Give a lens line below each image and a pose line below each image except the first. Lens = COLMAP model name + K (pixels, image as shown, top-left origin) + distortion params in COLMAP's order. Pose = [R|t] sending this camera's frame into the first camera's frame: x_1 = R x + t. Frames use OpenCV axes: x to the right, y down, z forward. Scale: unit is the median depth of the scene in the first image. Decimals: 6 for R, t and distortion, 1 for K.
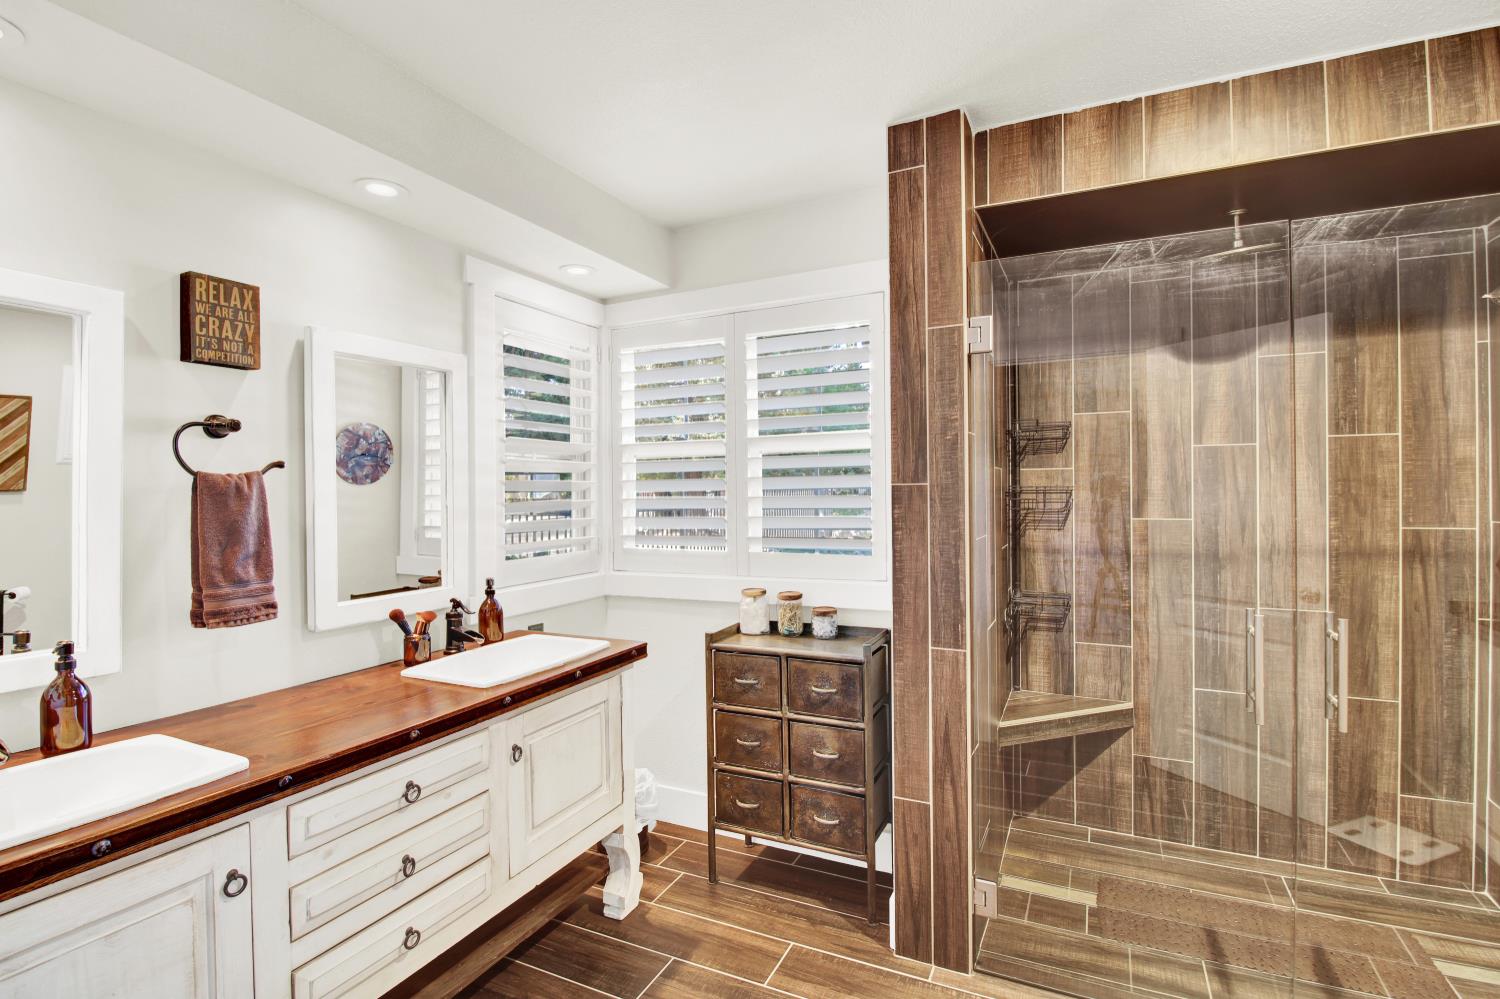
lens RADIAL K [[701.9, 0, 761.4], [0, 701.9, 494.7], [0, 0, 1]] dist [0.003005, -0.014727]
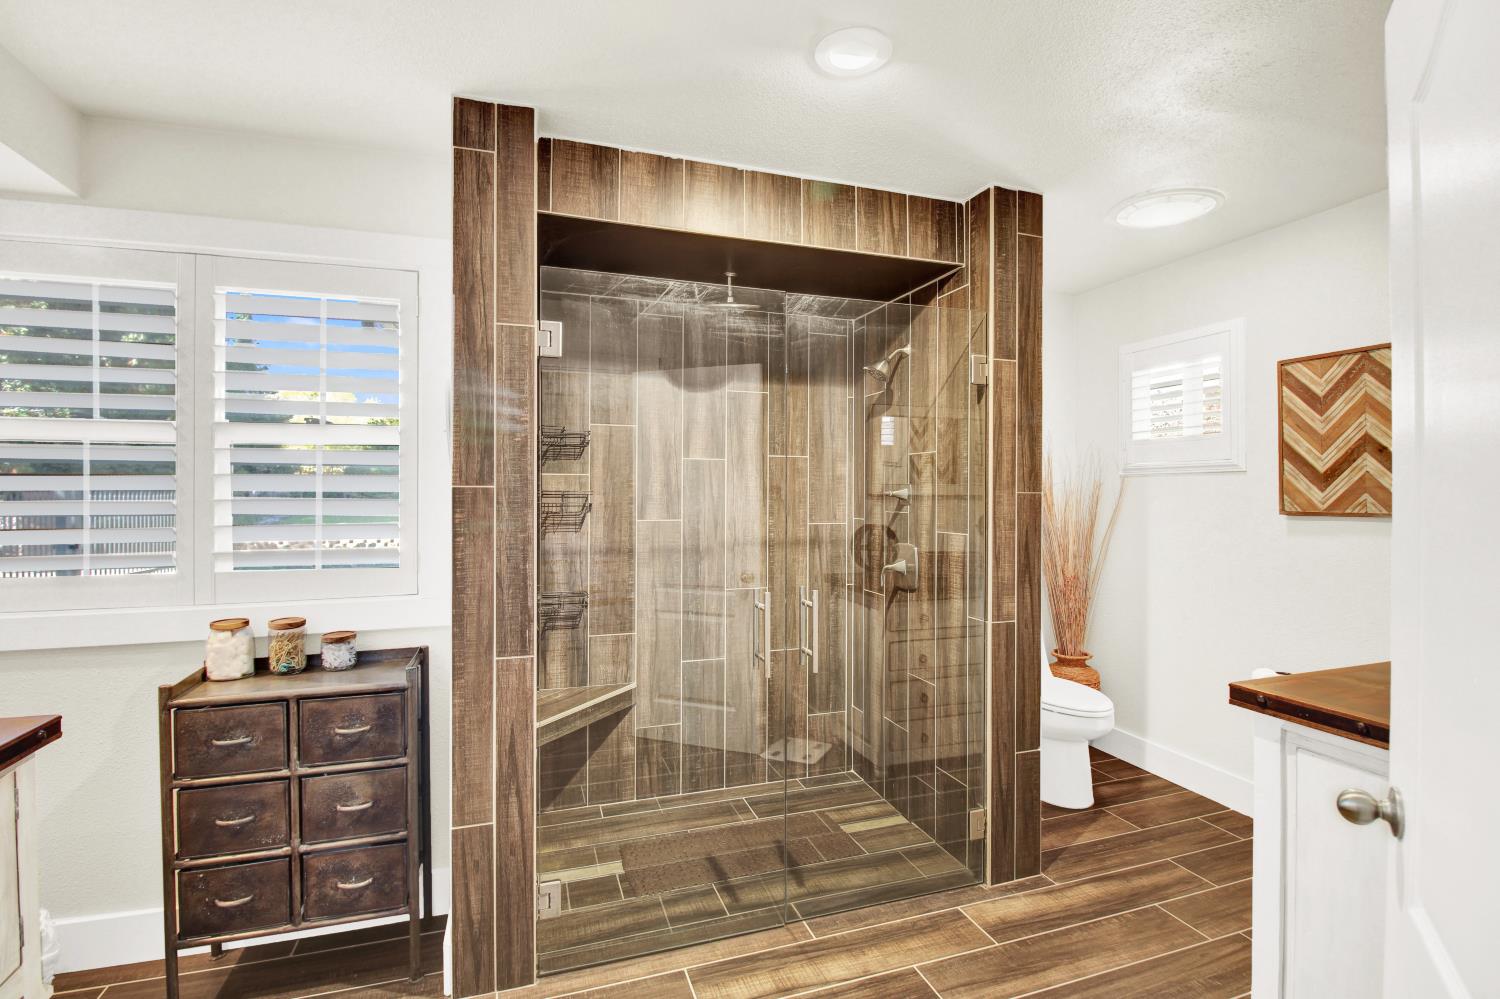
lens RADIAL K [[699.5, 0, 750.9], [0, 699.5, 494.6], [0, 0, 1]] dist [0.003232, -0.016500]
pose [[0.719076, 0.009401, 0.694868, -0.150186], [-0.004587, 0.999951, -0.008782, 0.002064], [-0.694916, 0.003127, 0.719084, 0.067268]]
